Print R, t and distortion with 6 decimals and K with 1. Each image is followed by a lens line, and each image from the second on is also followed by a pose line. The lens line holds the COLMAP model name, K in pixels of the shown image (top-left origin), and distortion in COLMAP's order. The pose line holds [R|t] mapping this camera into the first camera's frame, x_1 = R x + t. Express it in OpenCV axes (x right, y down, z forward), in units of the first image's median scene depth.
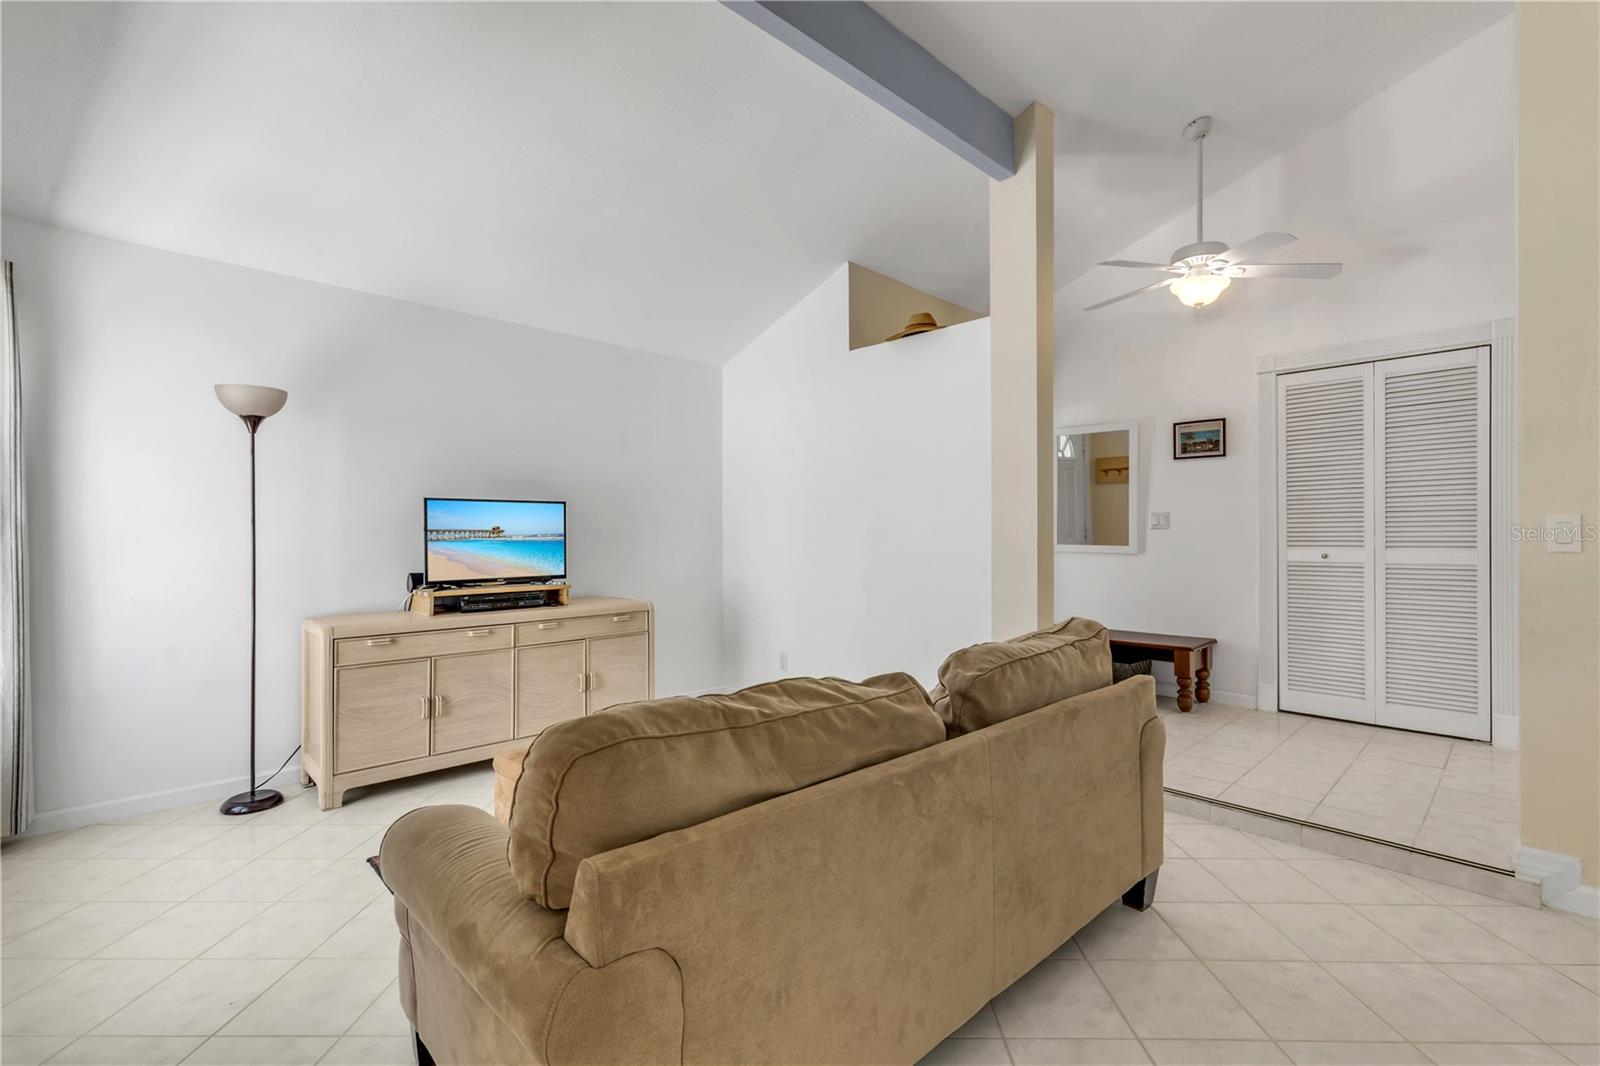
lens RADIAL K [[716.2, 0, 795.1], [0, 716.2, 533.9], [0, 0, 1]] dist [0.000838, 0.000345]
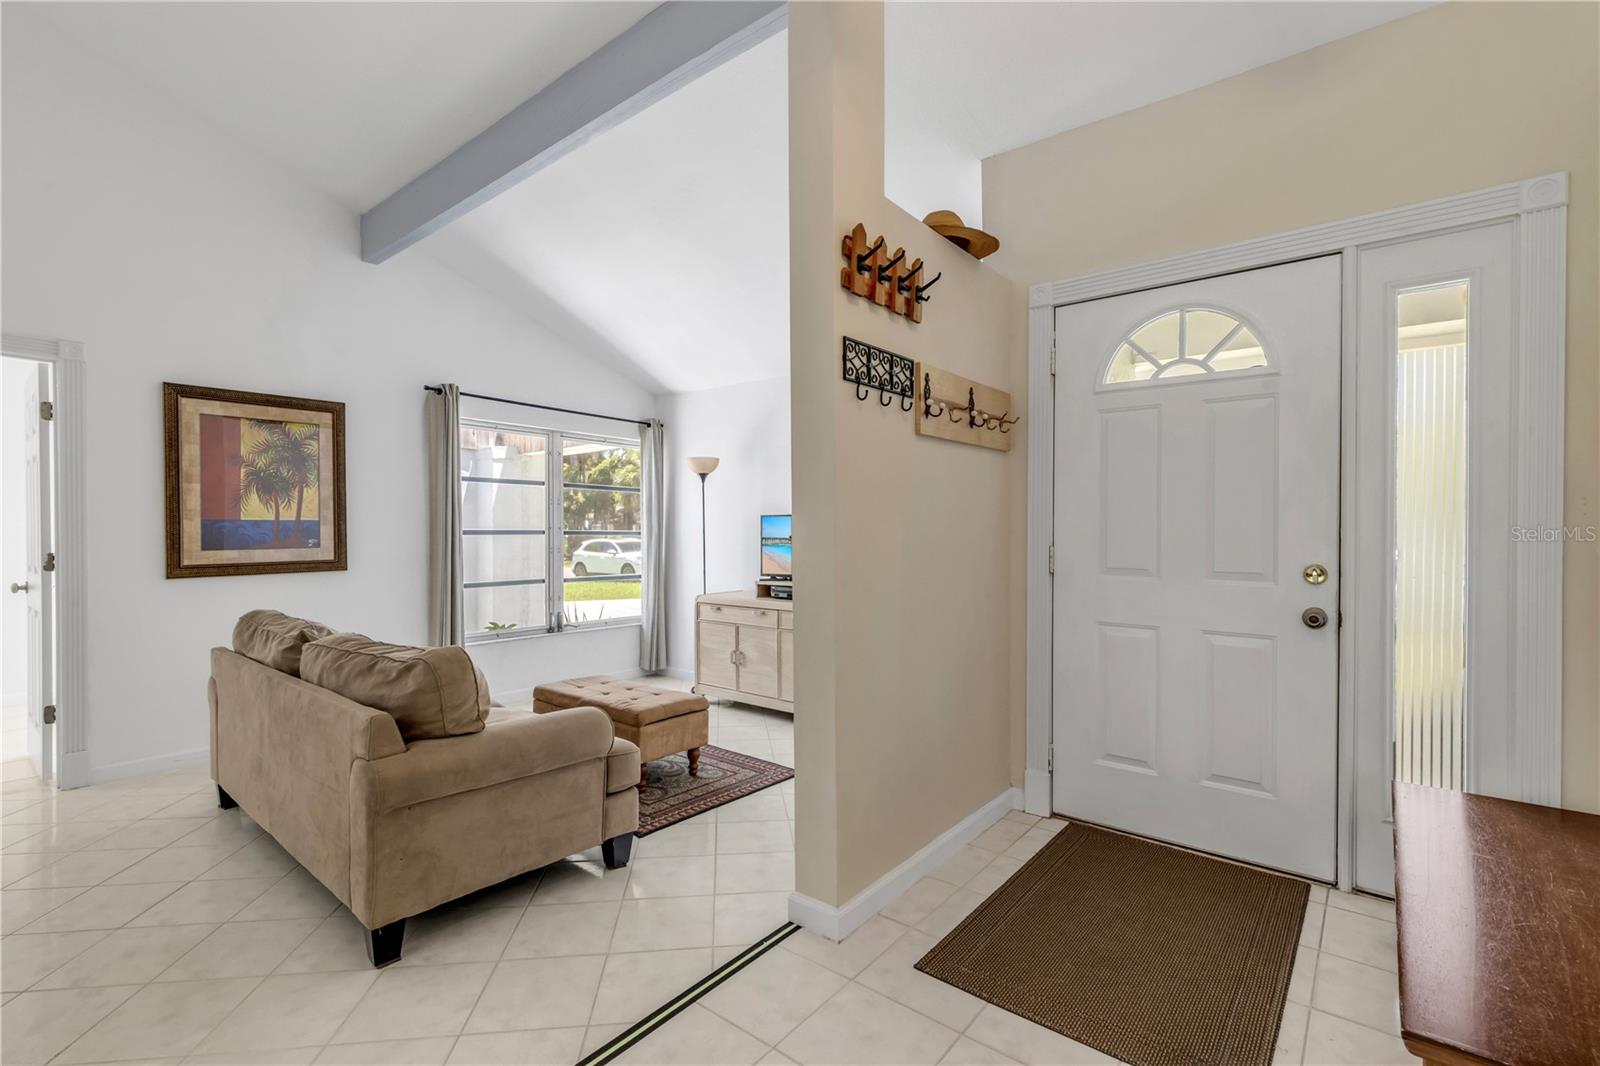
lens RADIAL K [[716.2, 0, 795.1], [0, 716.2, 533.9], [0, 0, 1]] dist [0.000838, 0.000345]
pose [[0.111561, 0.014107, -0.993657, 0.872703], [0.005829, 0.999873, 0.014850, -0.032110], [0.993740, -0.007448, 0.111465, 0.857298]]
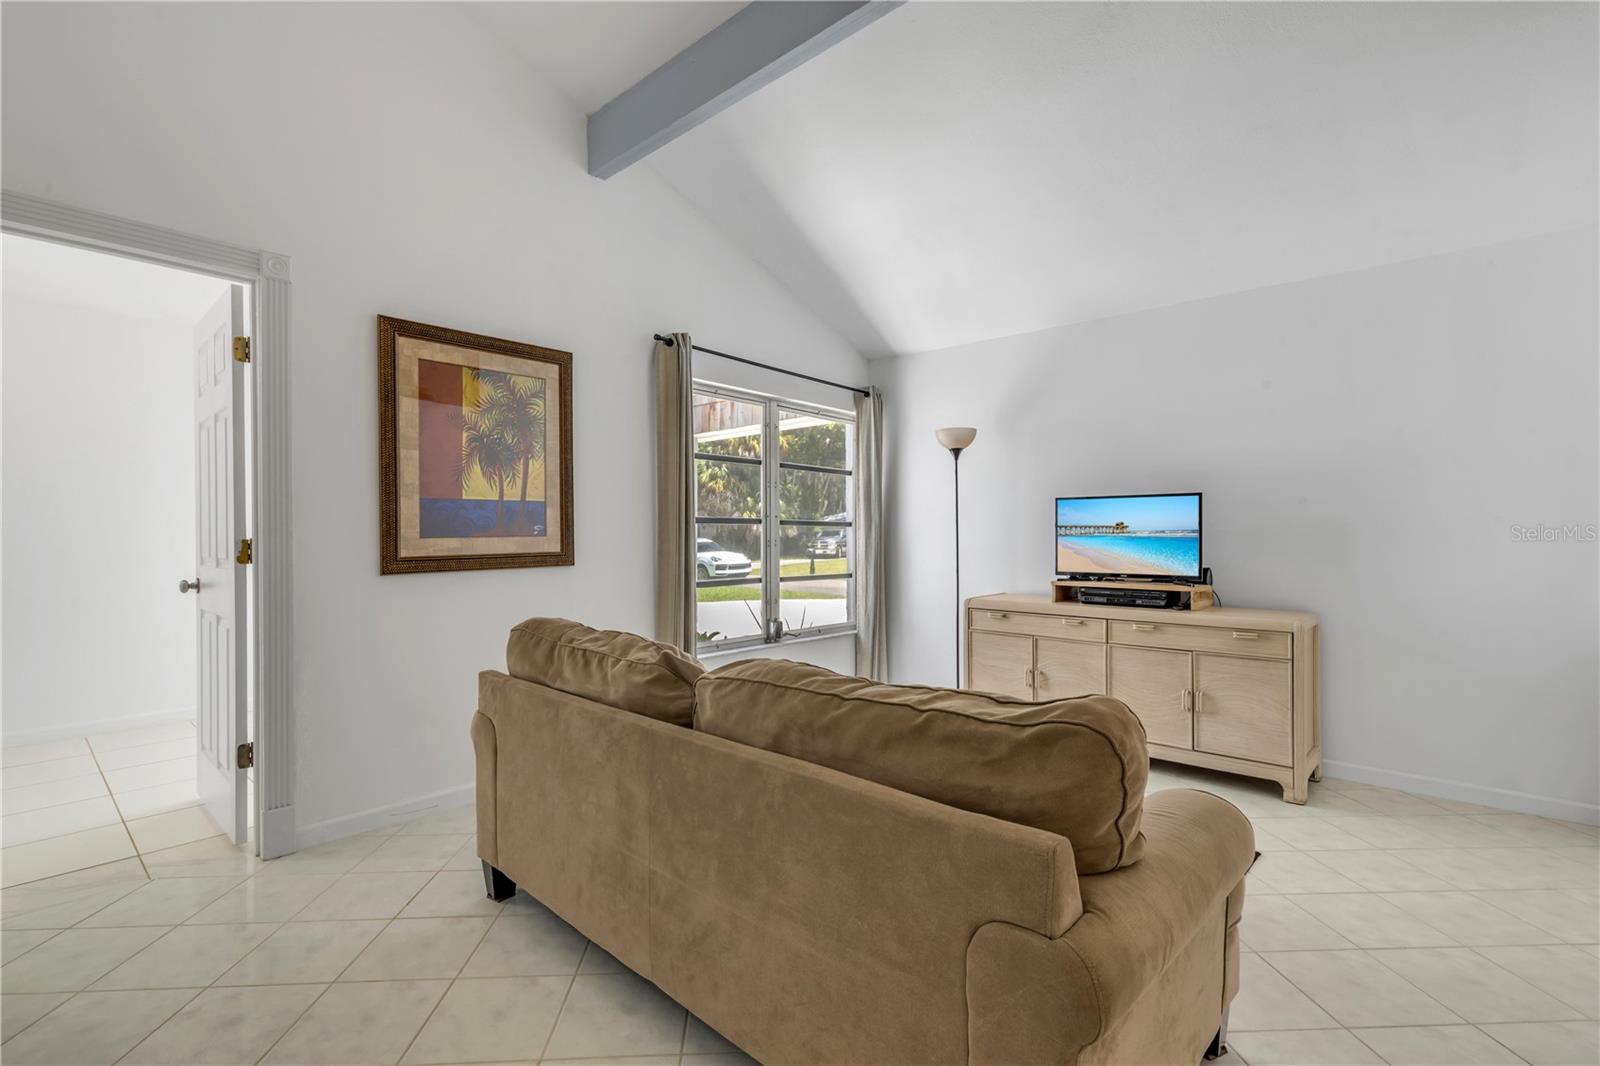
lens RADIAL K [[716.2, 0, 795.1], [0, 716.2, 533.9], [0, 0, 1]] dist [0.000838, 0.000345]
pose [[0.060236, 0.011397, -0.998119, 0.563766], [0.006565, 0.999909, 0.011813, -0.009030], [0.998163, -0.007264, 0.060156, 0.488117]]
